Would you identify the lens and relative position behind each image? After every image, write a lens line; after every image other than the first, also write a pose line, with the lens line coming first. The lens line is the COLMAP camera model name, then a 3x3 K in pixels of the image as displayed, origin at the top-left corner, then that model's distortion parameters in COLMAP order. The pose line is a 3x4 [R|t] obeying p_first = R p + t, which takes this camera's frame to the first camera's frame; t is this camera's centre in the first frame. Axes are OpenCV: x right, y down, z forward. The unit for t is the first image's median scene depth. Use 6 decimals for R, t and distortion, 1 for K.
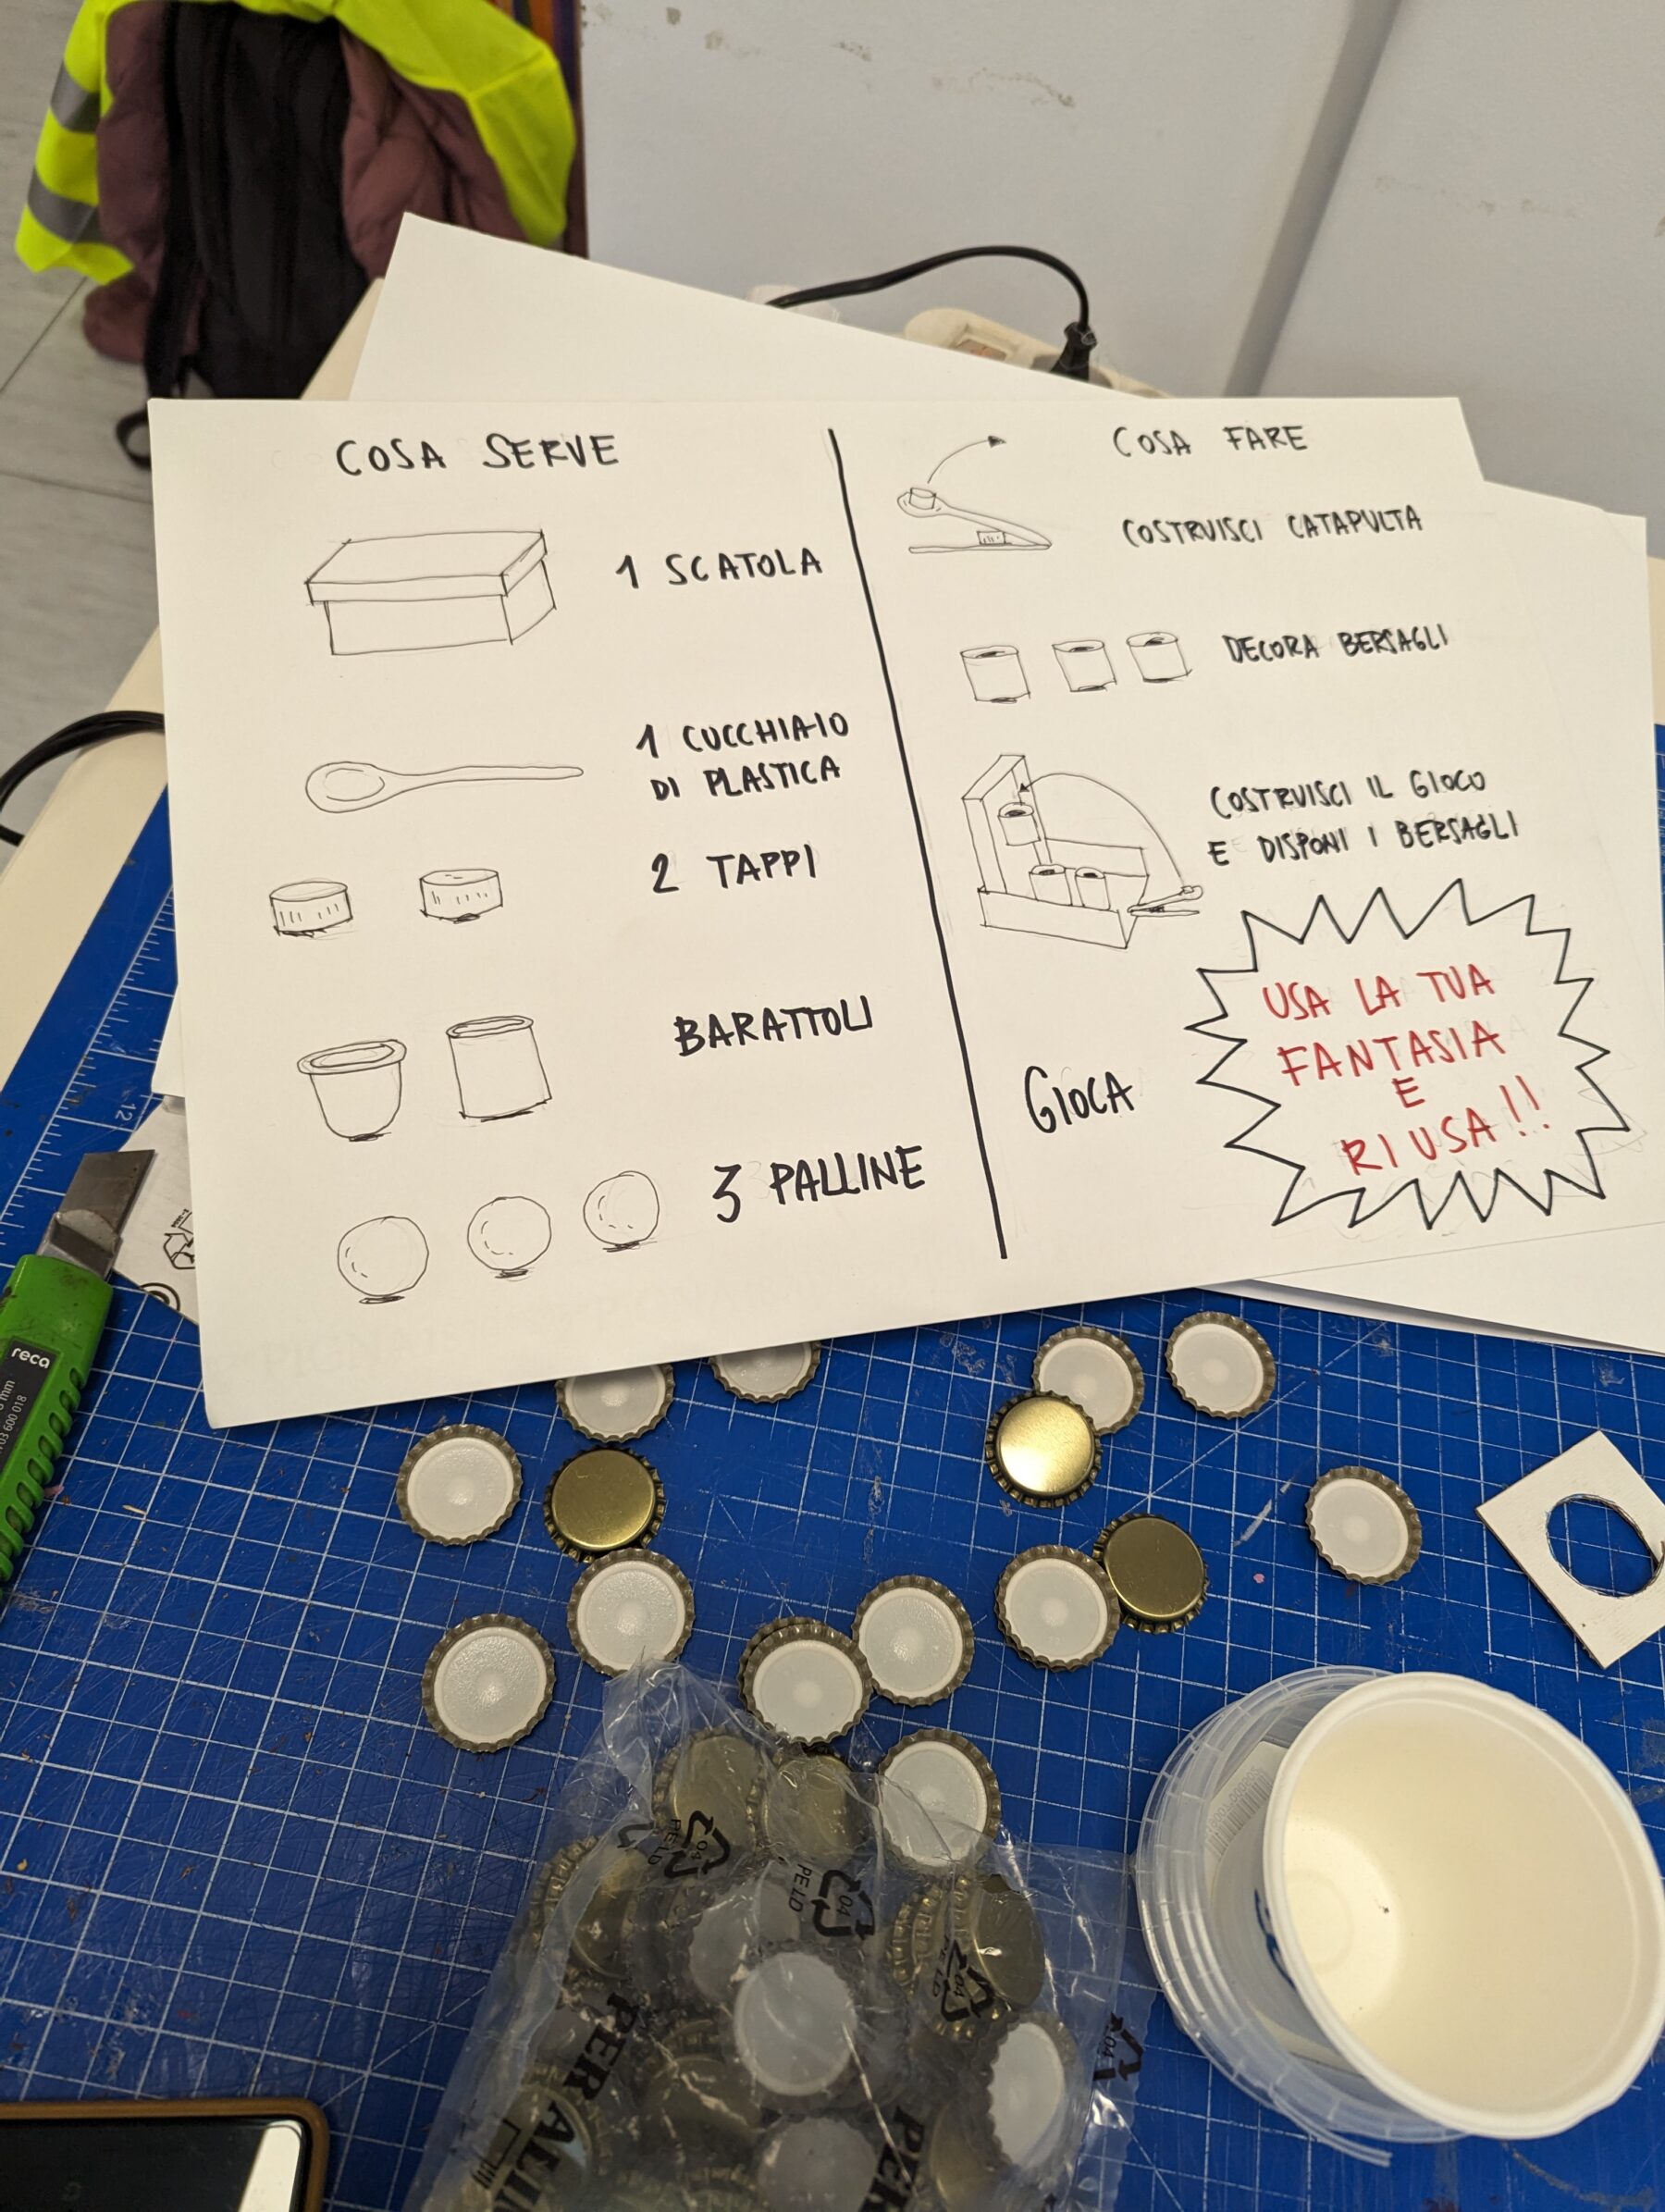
lens RADIAL K [[1534.7, 0, 832.5], [0, 1534.7, 1106.0], [0, 0, 1]] dist [0.008562, -0.004263]
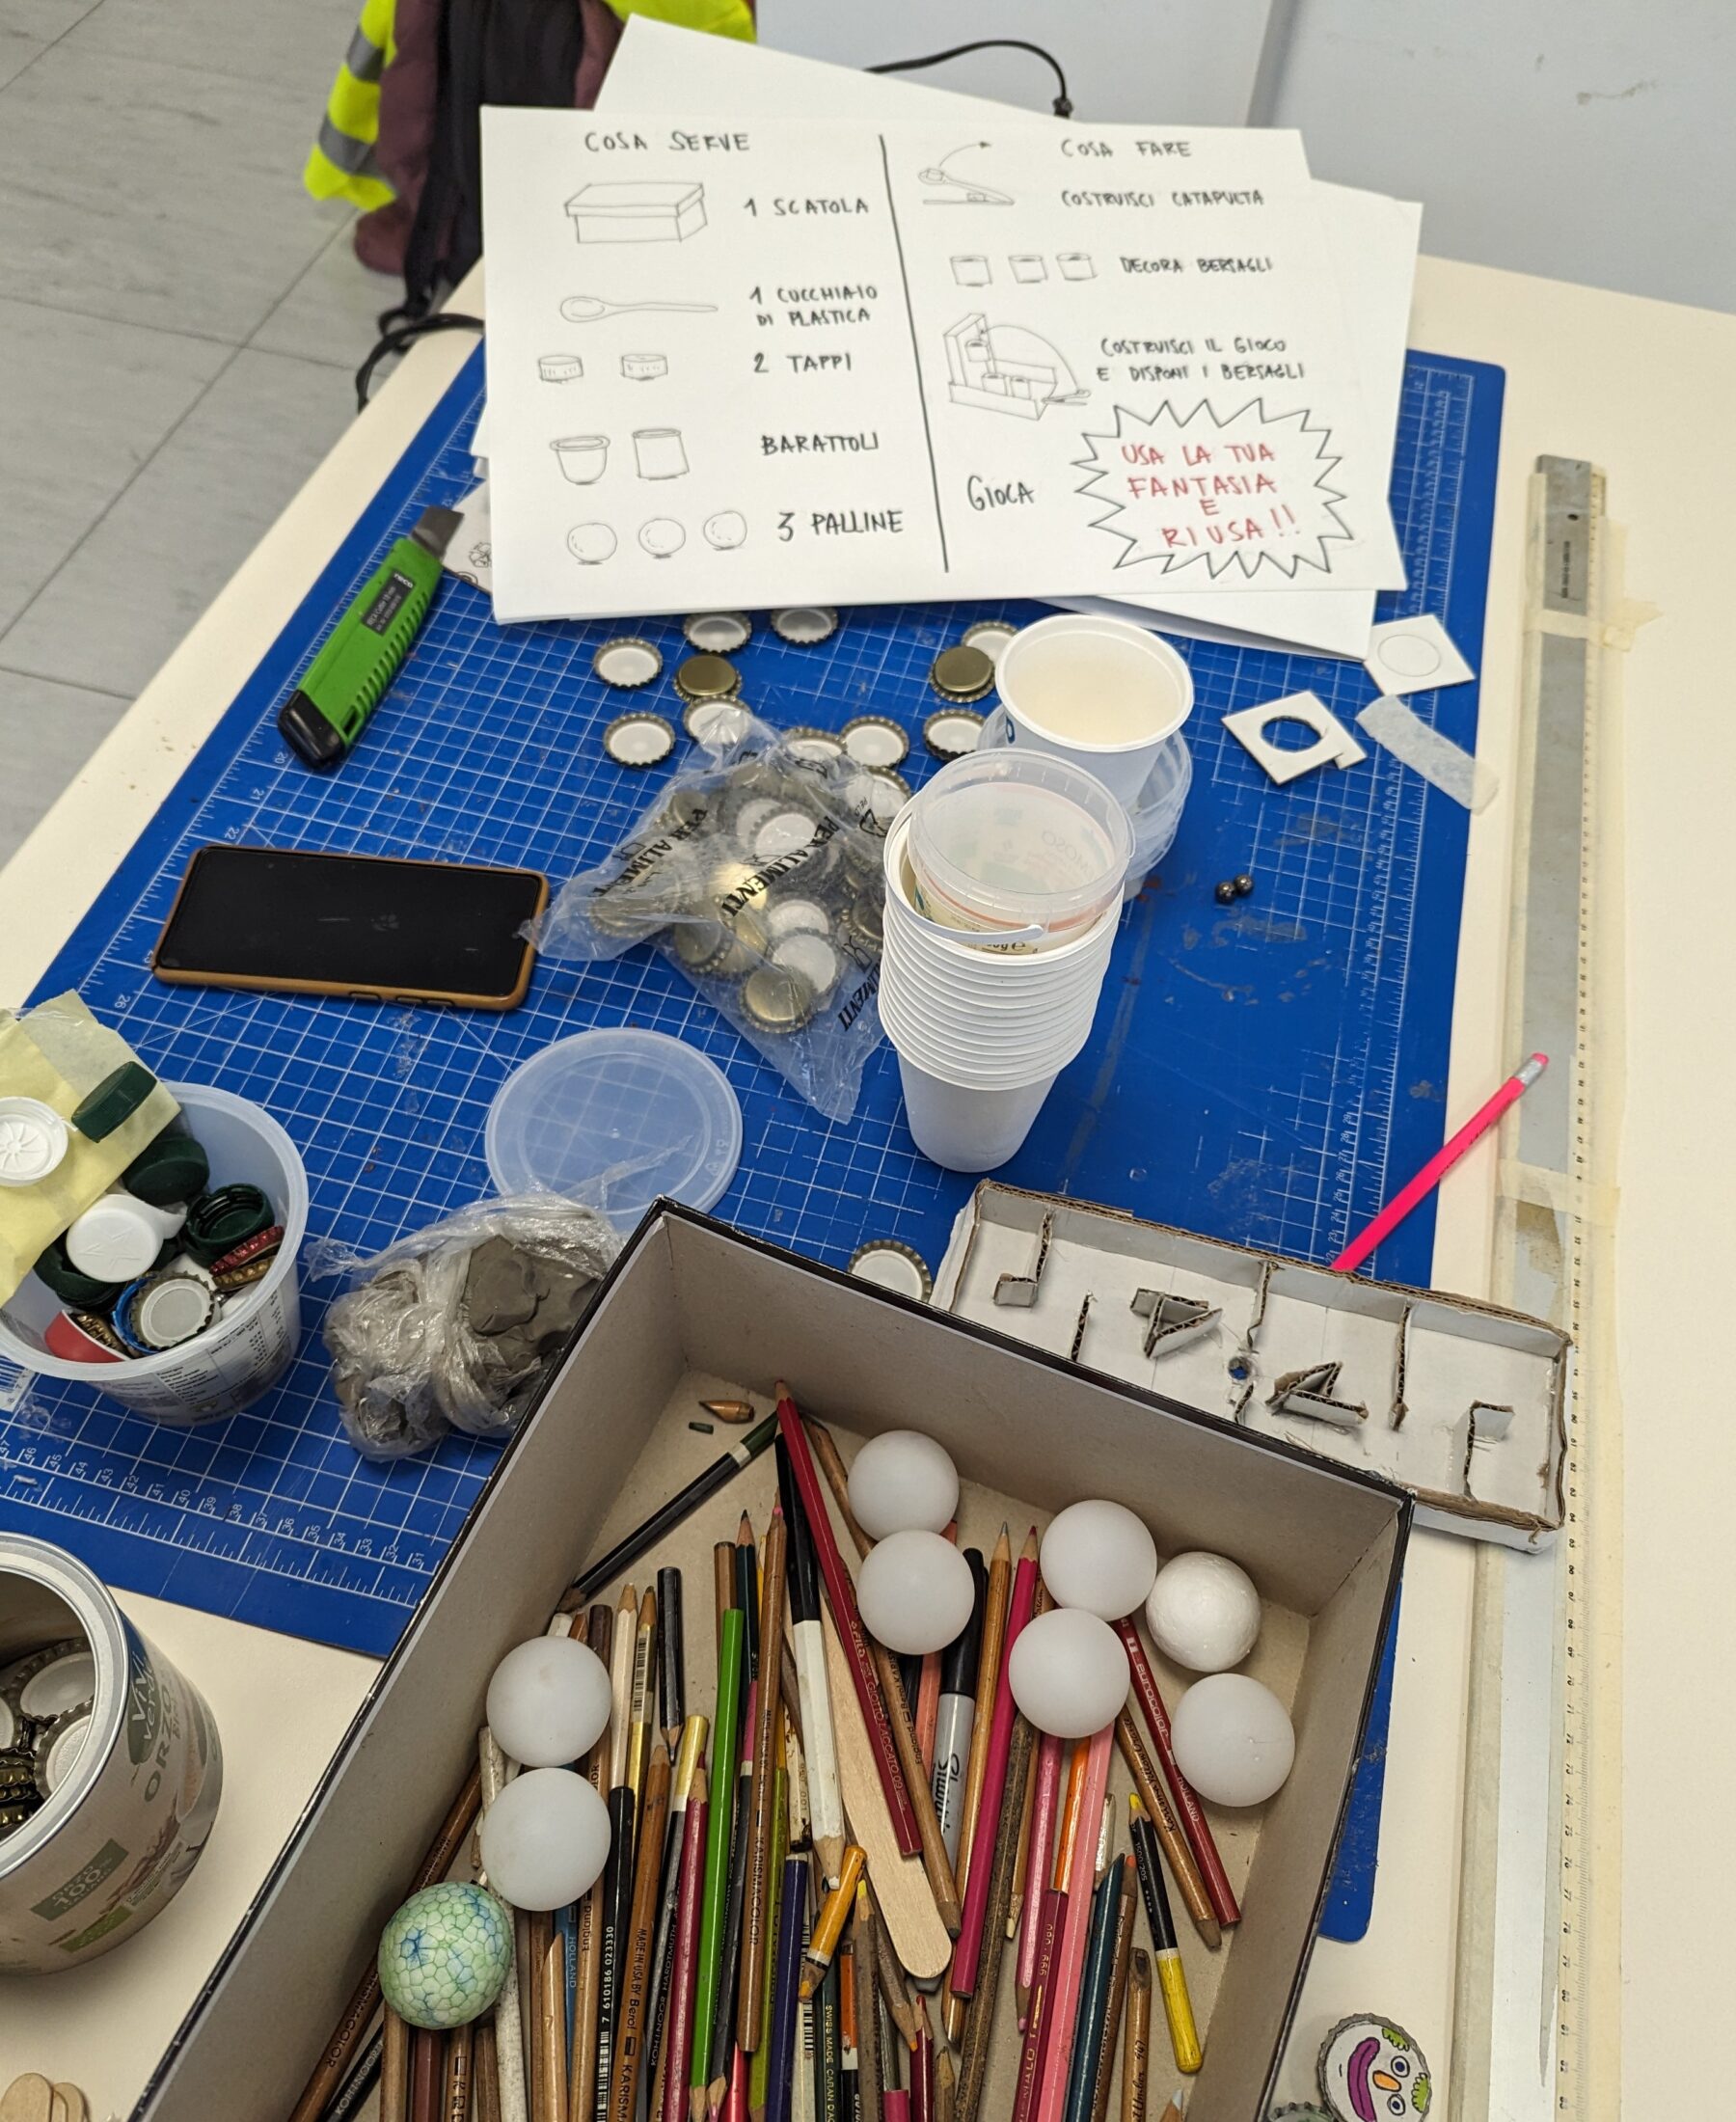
lens RADIAL K [[1624.8, 0, 868.0], [0, 1624.8, 1061.0], [0, 0, 1]] dist [-0.002561, 0.002184]
pose [[0.995224, 0.036475, -0.090545, 0.190582], [-0.041486, 0.997673, -0.054098, 0.680197], [0.088361, 0.057596, 0.994422, -0.705752]]
